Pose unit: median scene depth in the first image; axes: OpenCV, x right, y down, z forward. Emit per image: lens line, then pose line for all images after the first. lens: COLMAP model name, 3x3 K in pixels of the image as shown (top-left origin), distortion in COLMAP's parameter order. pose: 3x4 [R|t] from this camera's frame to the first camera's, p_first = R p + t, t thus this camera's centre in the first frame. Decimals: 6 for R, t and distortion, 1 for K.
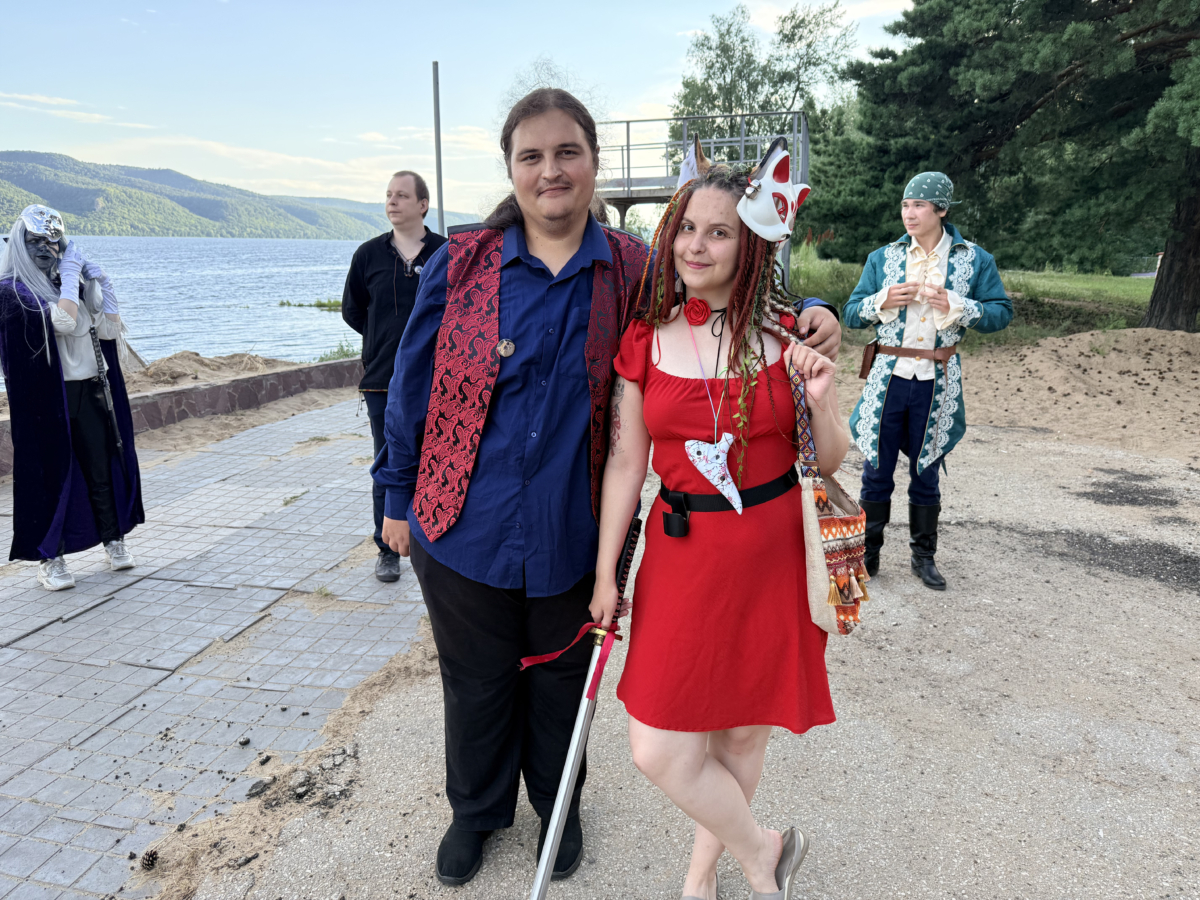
lens RADIAL K [[837.1, 0, 597.0], [0, 837.1, 445.6], [0, 0, 1]] dist [0.001509, 0.010311]
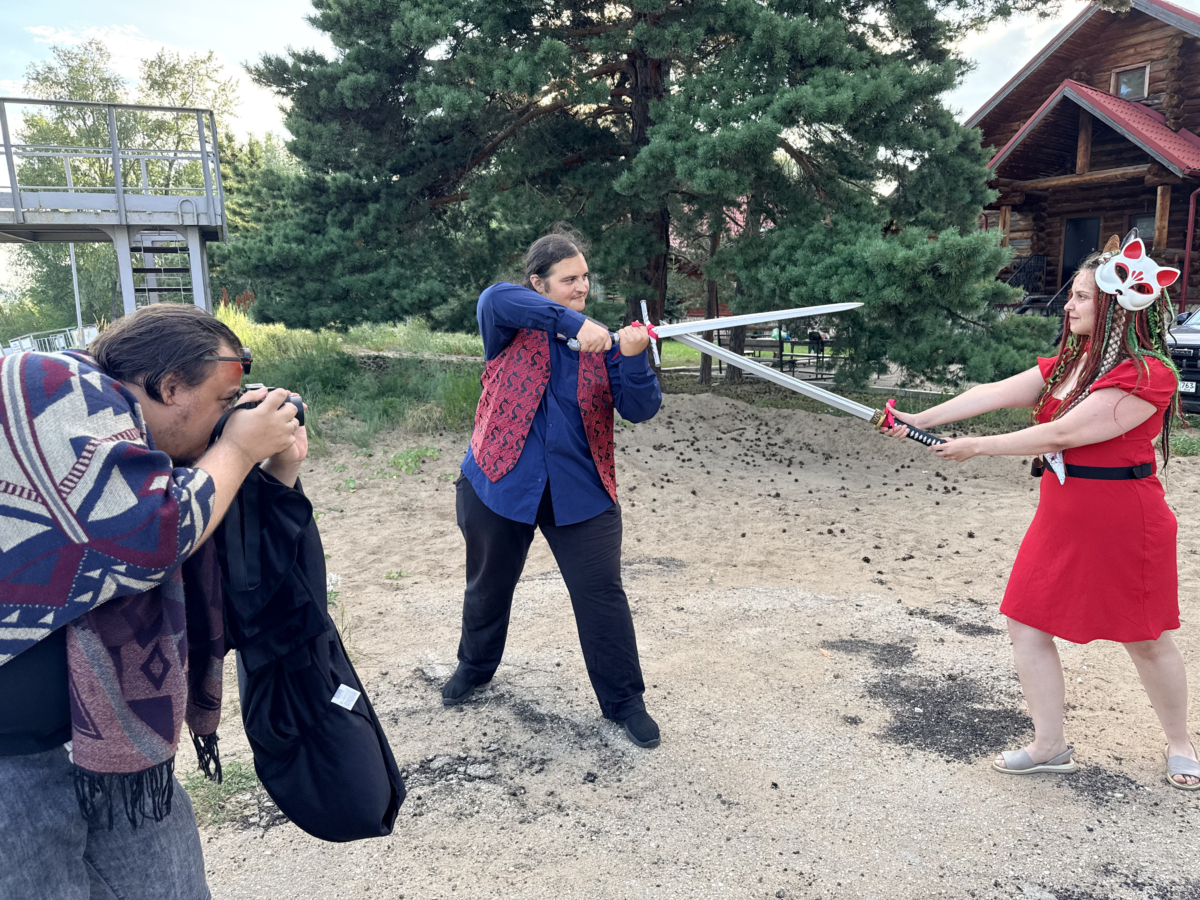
lens RADIAL K [[837.1, 0, 601.3], [0, 837.1, 450.7], [0, 0, 1]] dist [0.001509, 0.010311]
pose [[0.784994, -0.113289, 0.609056, 0.038365], [0.153566, 0.988037, -0.014144, -0.053183], [-0.600168, 0.104633, 0.793001, 0.233456]]
